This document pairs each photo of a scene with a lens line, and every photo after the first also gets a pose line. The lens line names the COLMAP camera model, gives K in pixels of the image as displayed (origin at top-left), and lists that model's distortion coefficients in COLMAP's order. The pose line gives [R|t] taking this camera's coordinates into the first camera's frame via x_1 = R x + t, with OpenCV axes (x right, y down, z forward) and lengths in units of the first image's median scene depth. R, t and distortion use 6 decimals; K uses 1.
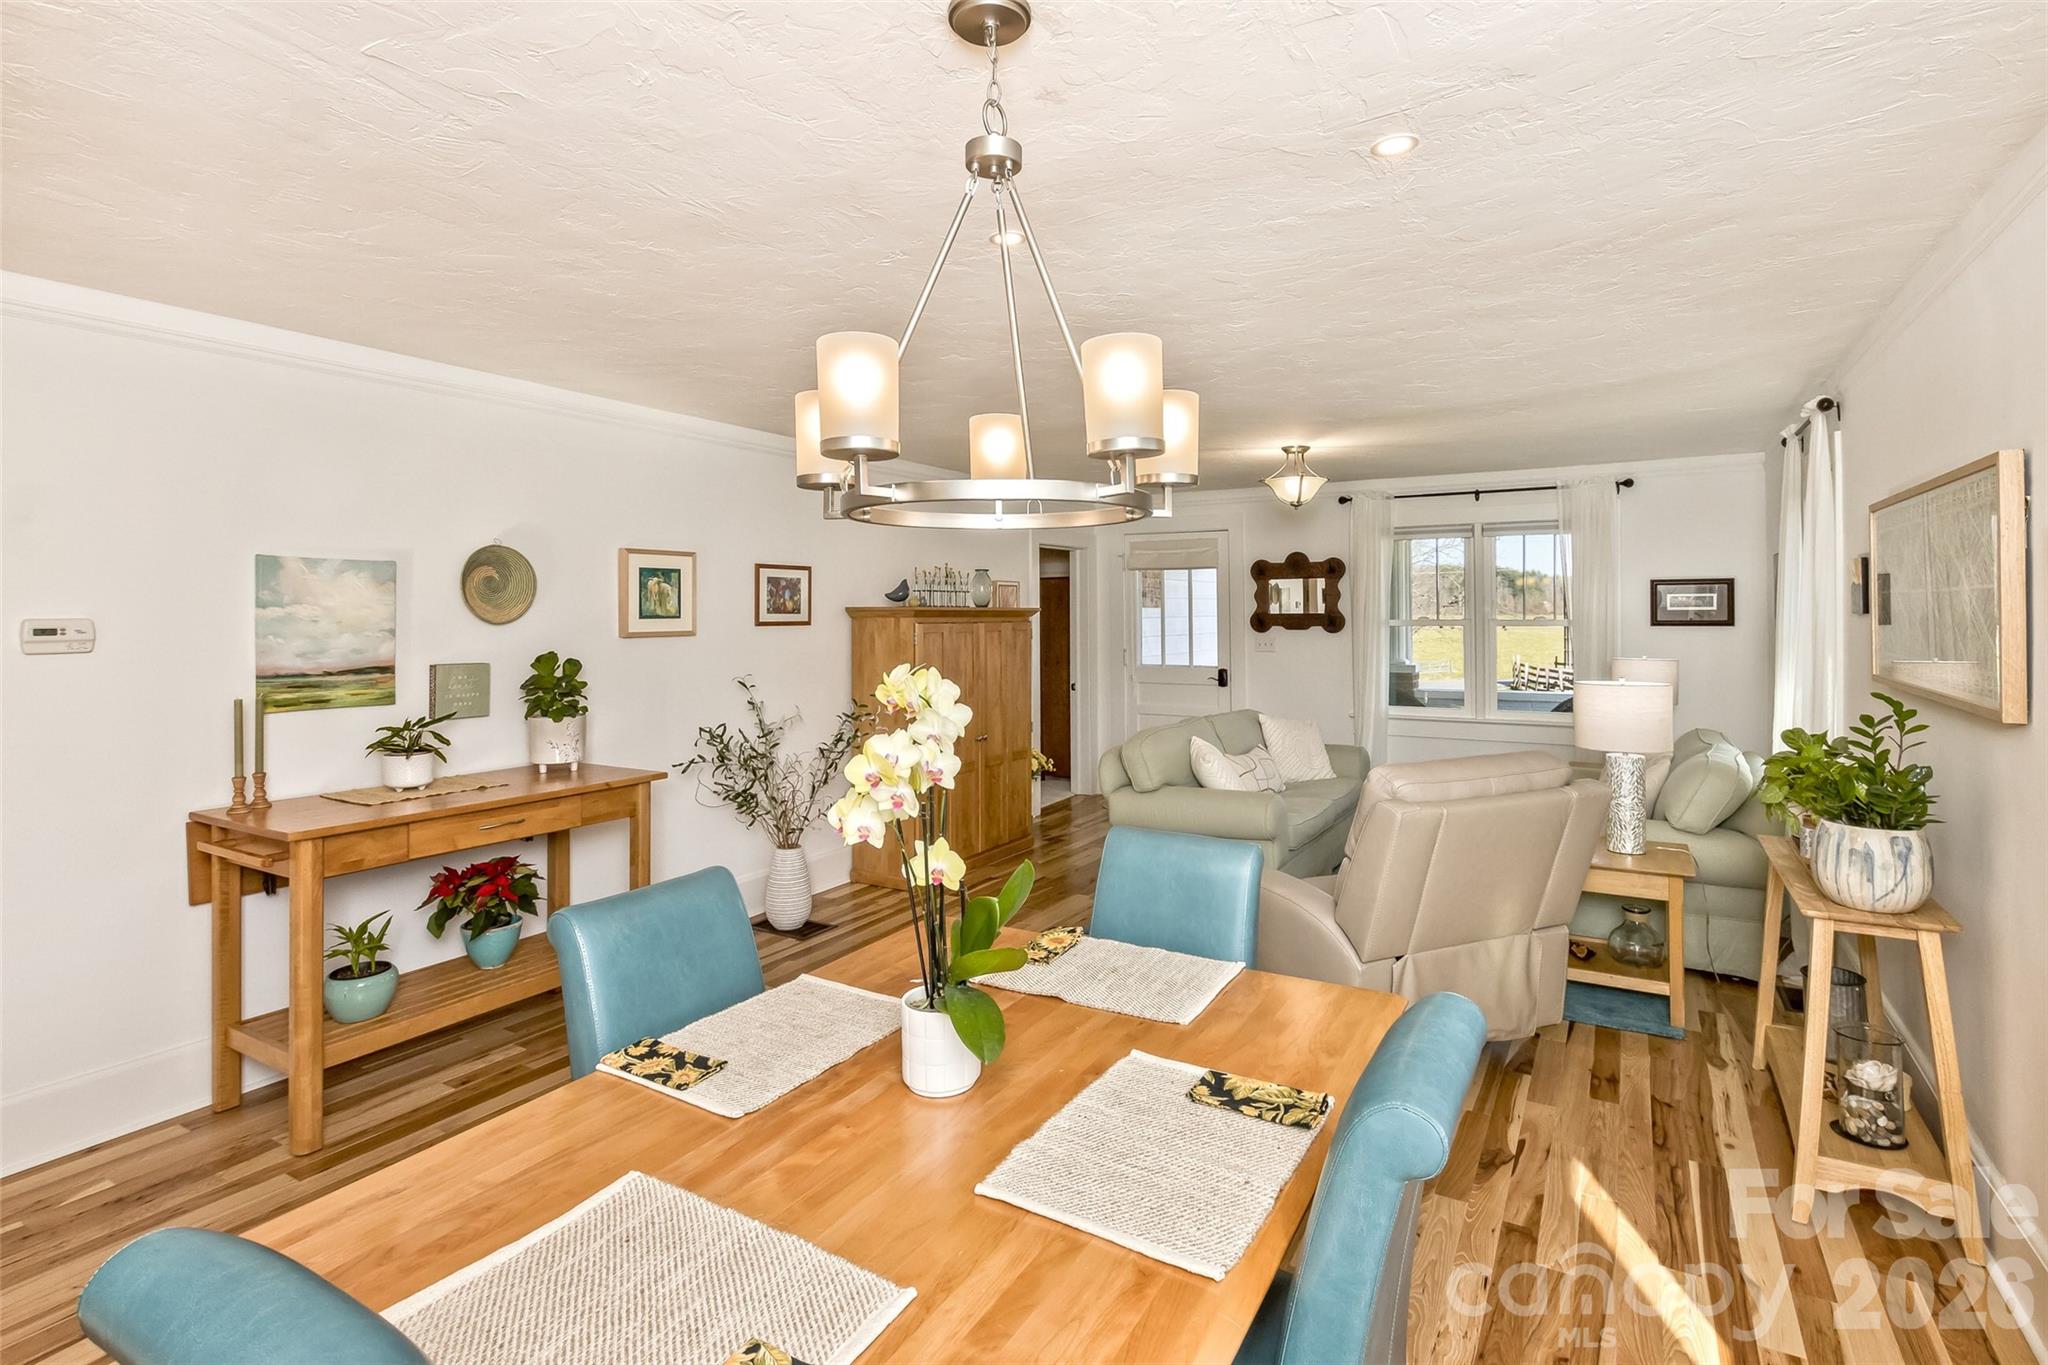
lens RADIAL K [[1013.0, 0, 1022.1], [0, 1013.0, 622.3], [0, 0, 1]] dist [-0.000692, -0.000485]
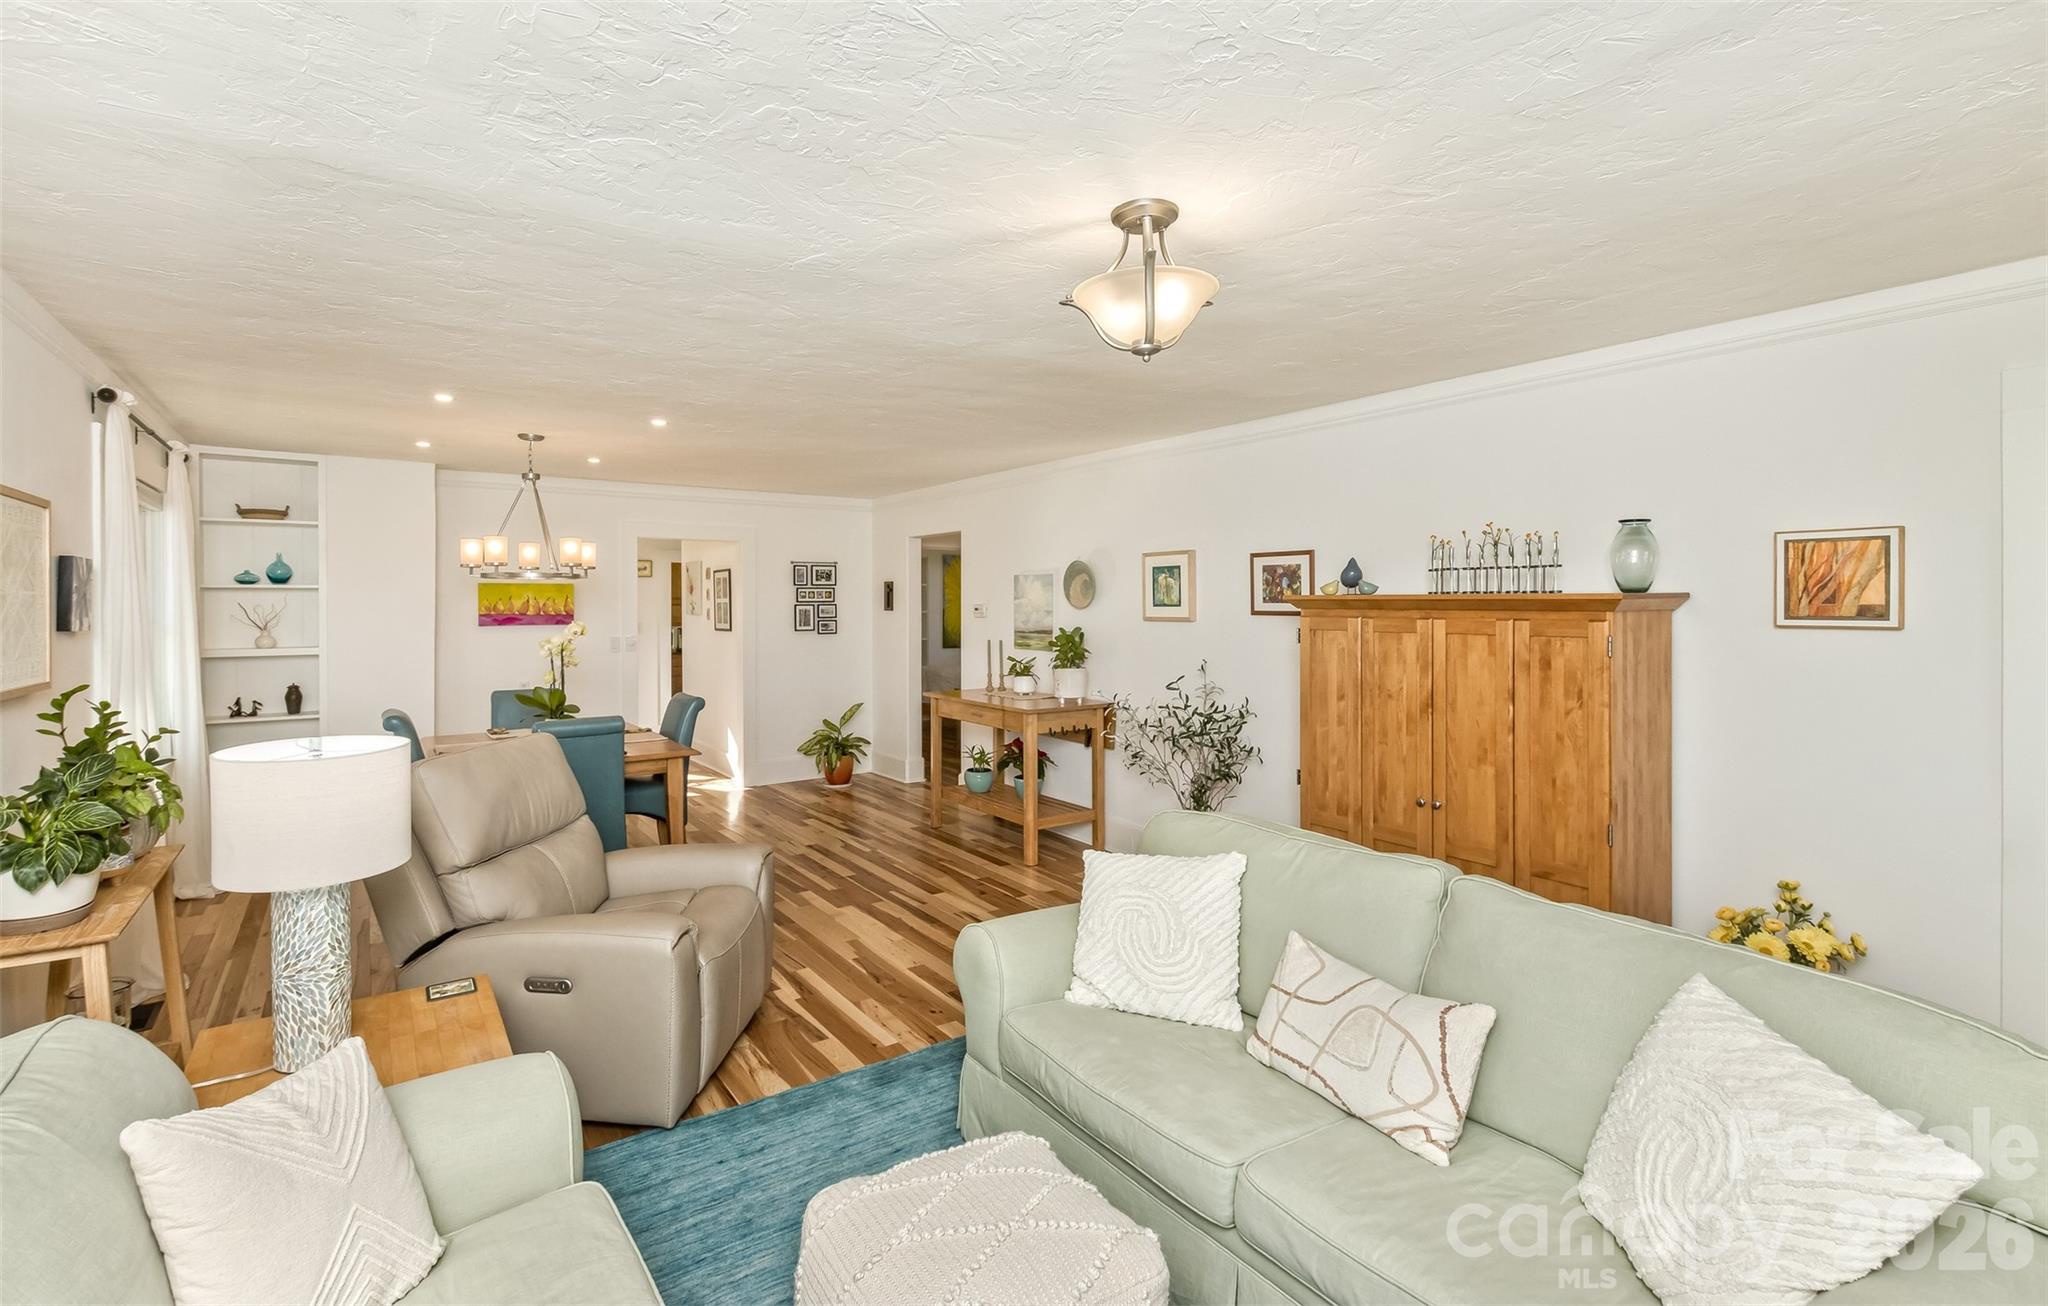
lens RADIAL K [[960.8, 0, 1020.8], [0, 960.8, 599.4], [0, 0, 1]] dist [-0.000009, -0.000024]
pose [[-0.405948, 0.001940, -0.913894, 0.577418], [-0.005092, 0.999977, 0.004384, -0.012138], [0.913882, 0.006433, -0.405929, 0.957178]]
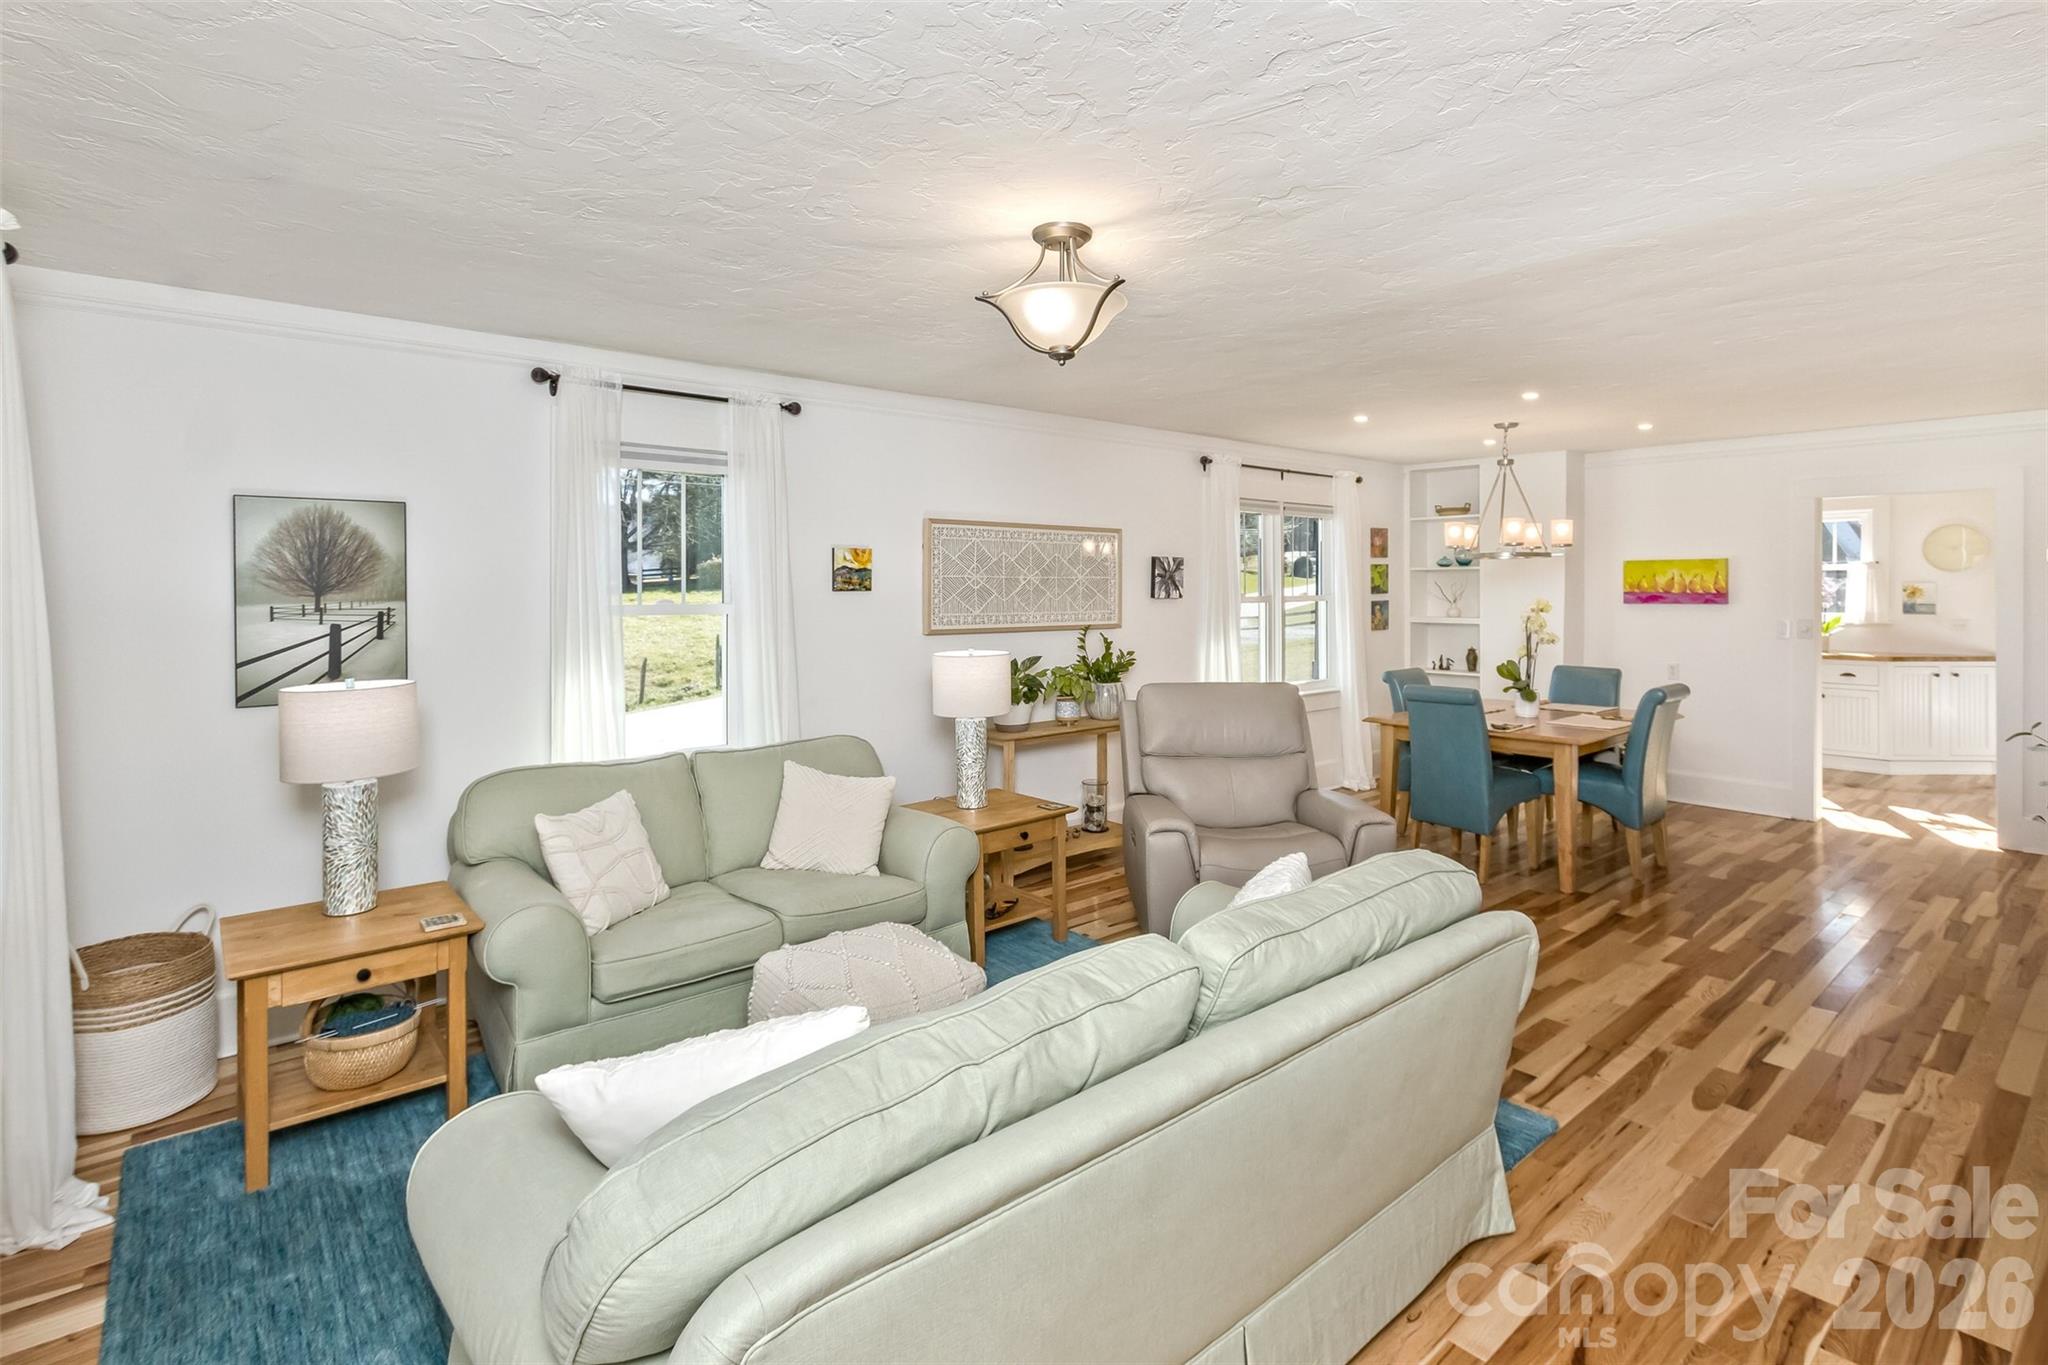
lens RADIAL K [[979.1, 0, 1021.5], [0, 979.1, 589.8], [0, 0, 1]] dist [-0.000737, -0.000286]
pose [[-0.947573, 0.010194, 0.319377, 0.127706], [0.014298, 0.999843, 0.010510, -0.011148], [-0.319220, 0.014525, -0.947569, 1.231421]]
